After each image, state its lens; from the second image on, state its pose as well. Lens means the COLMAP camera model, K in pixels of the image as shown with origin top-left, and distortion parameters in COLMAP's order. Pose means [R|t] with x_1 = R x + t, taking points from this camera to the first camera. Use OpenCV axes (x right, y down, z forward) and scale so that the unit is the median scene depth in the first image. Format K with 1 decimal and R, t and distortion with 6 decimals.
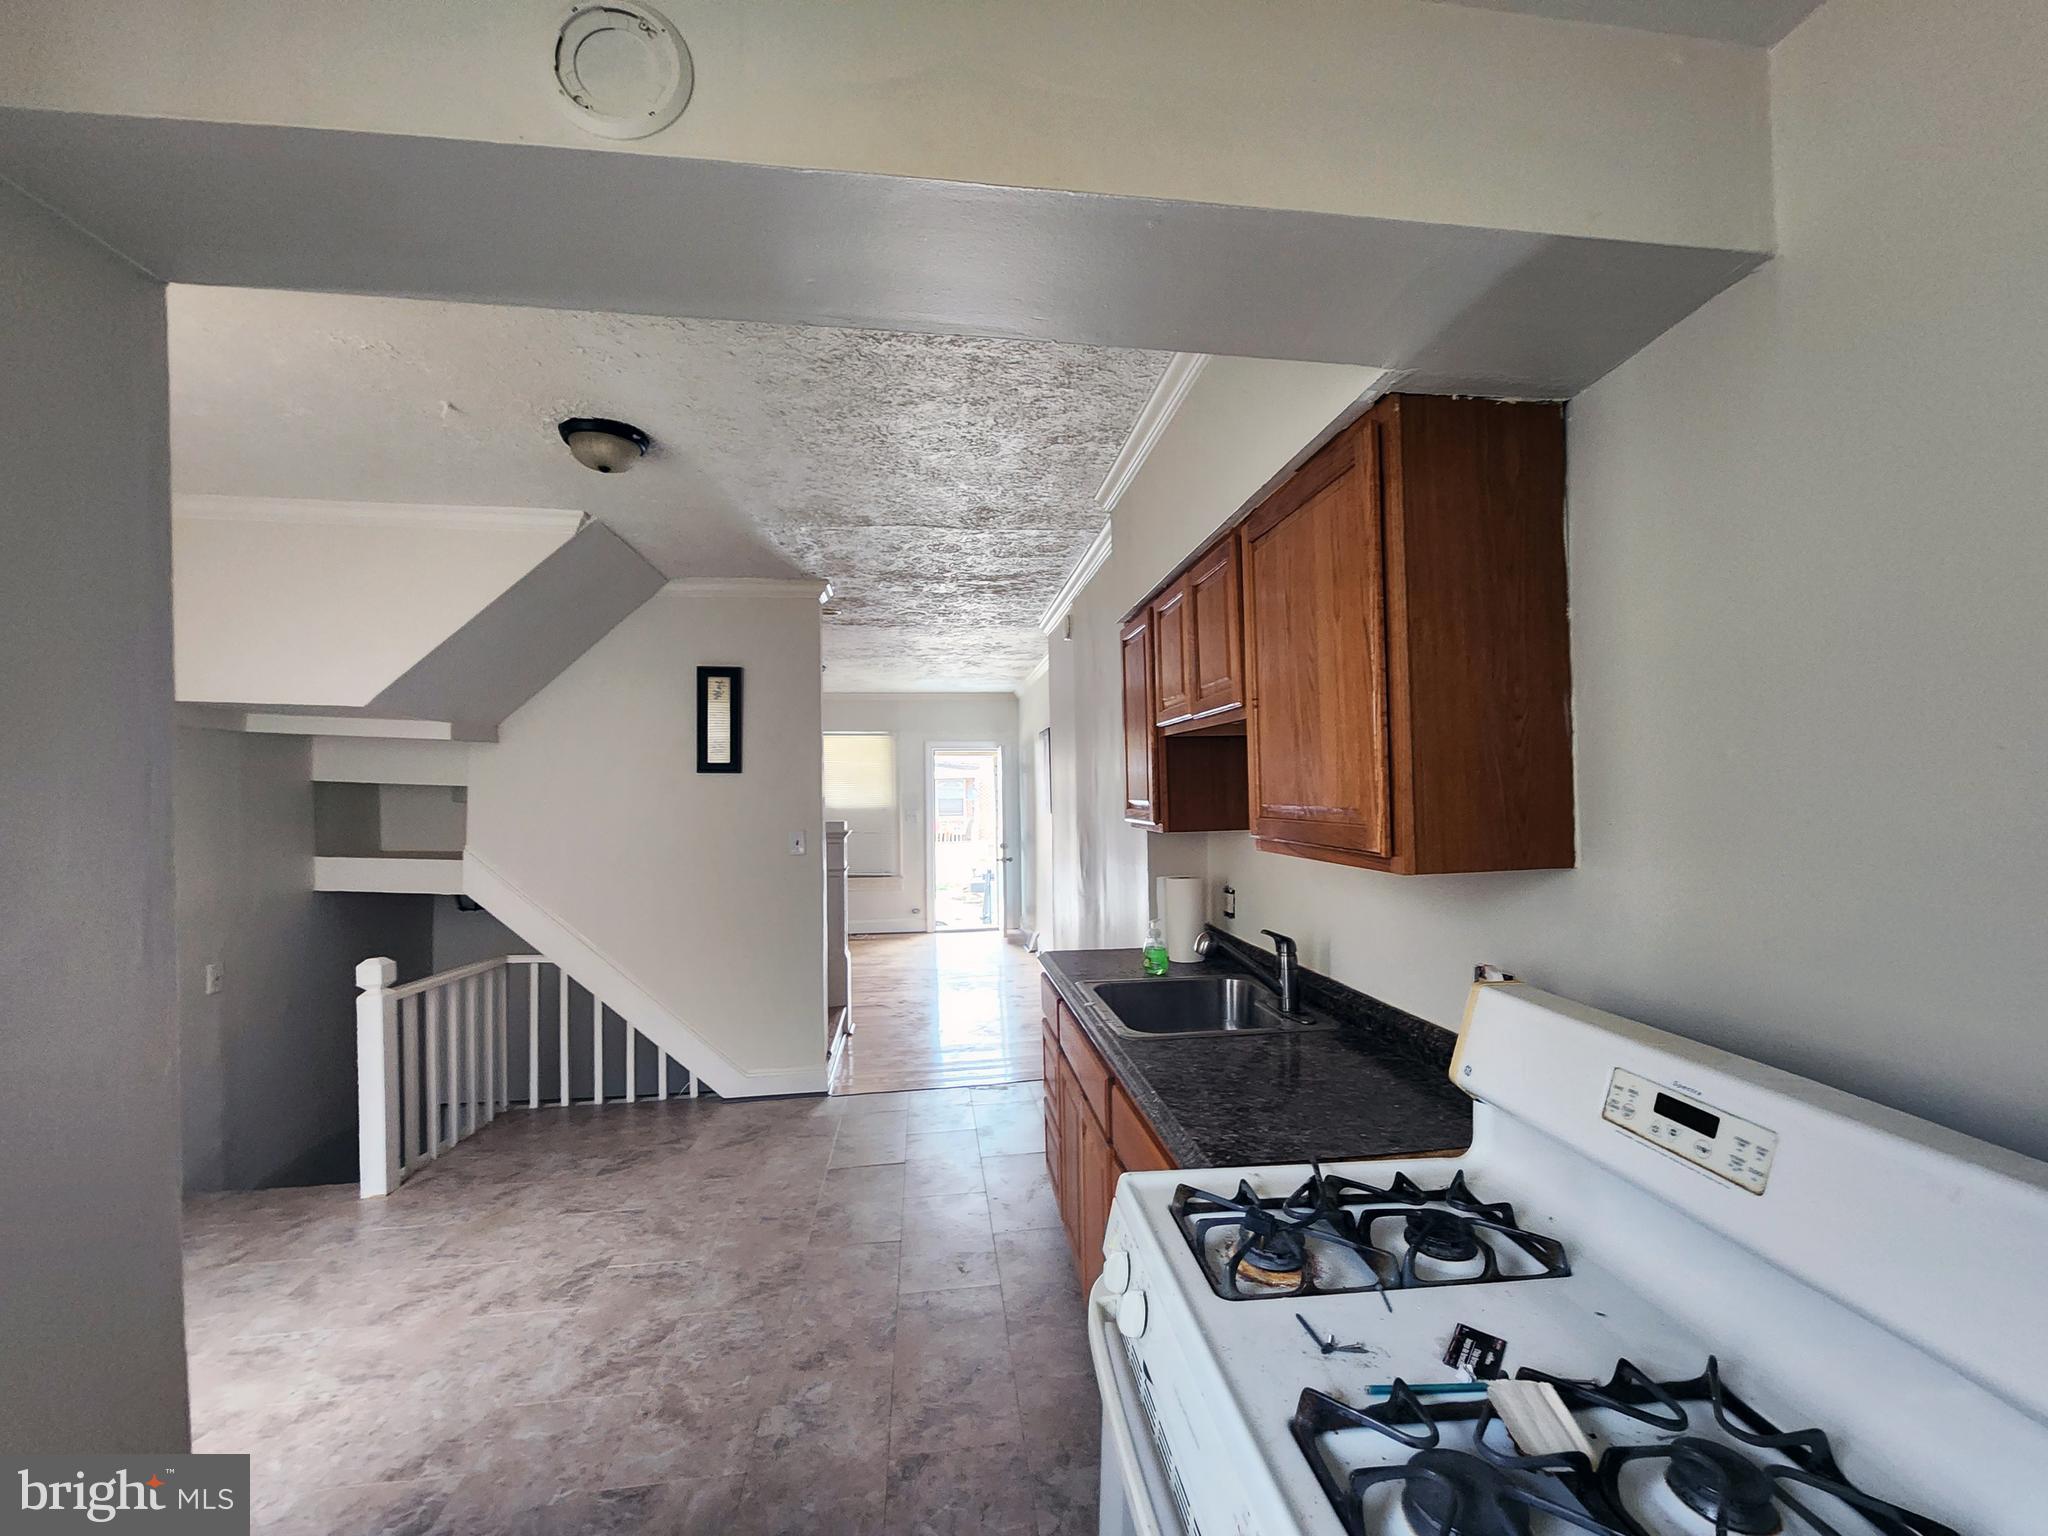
lens RADIAL K [[830.9, 0, 1043.3], [0, 830.9, 766.8], [0, 0, 1]] dist [-0.001340, -0.000104]
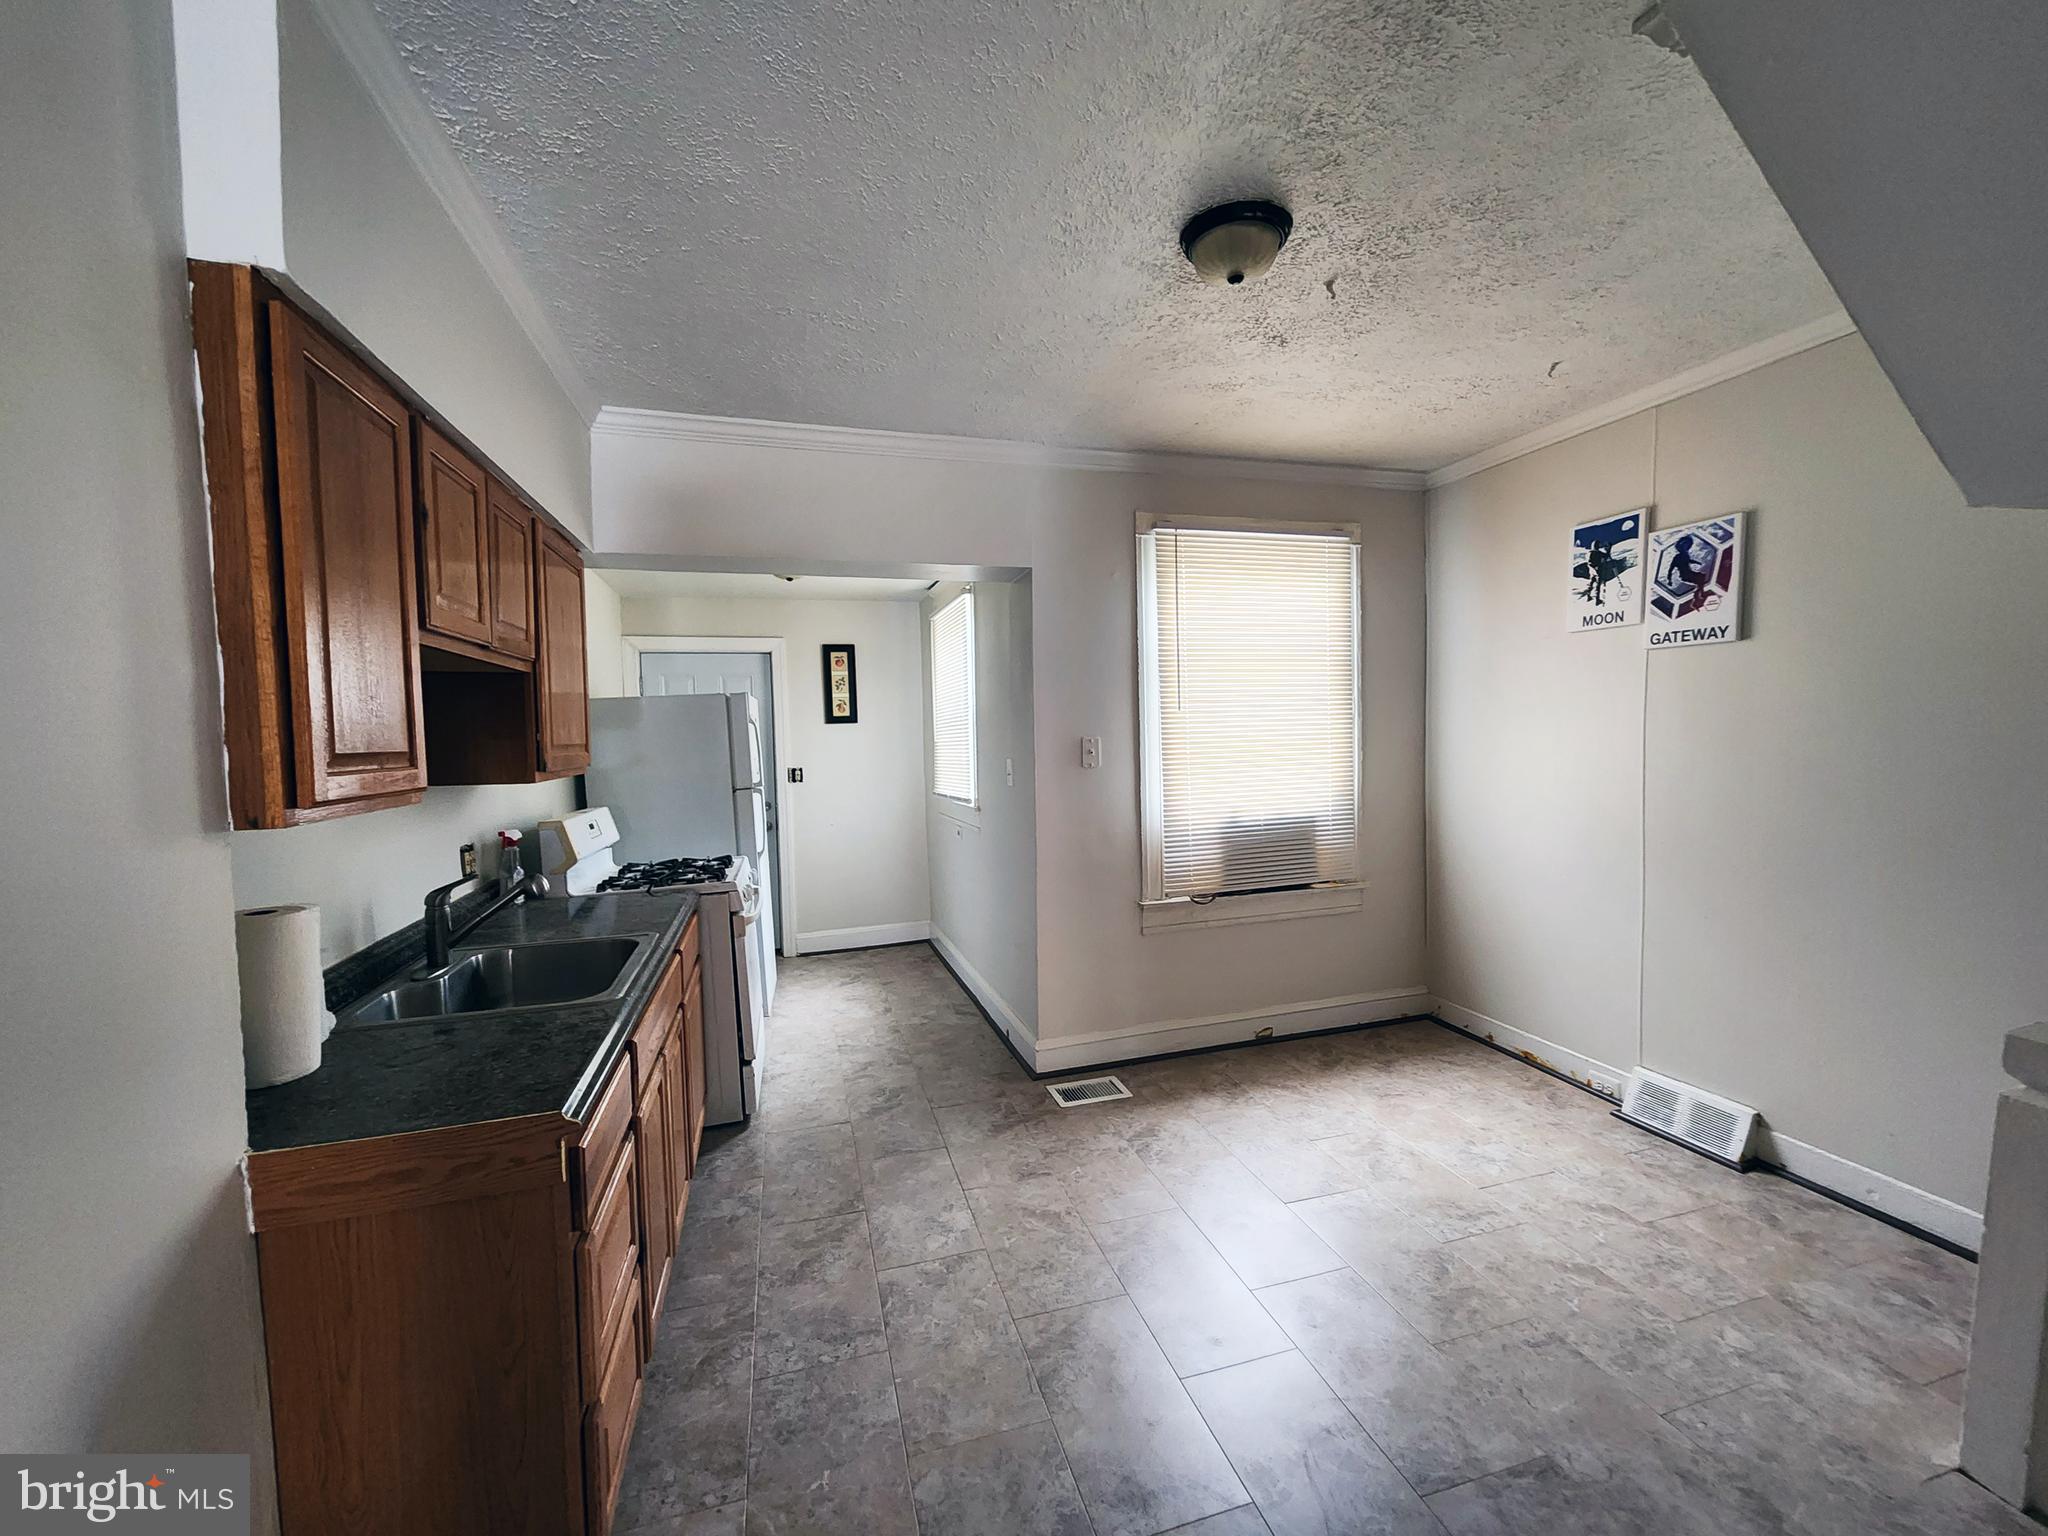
lens RADIAL K [[830.9, 0, 1043.3], [0, 830.9, 766.8], [0, 0, 1]] dist [-0.001340, -0.000104]
pose [[-0.985996, 0.046800, -0.160069, -0.262232], [0.043606, 0.998774, 0.023413, 0.070861], [0.160968, 0.016105, -0.986828, 2.155275]]
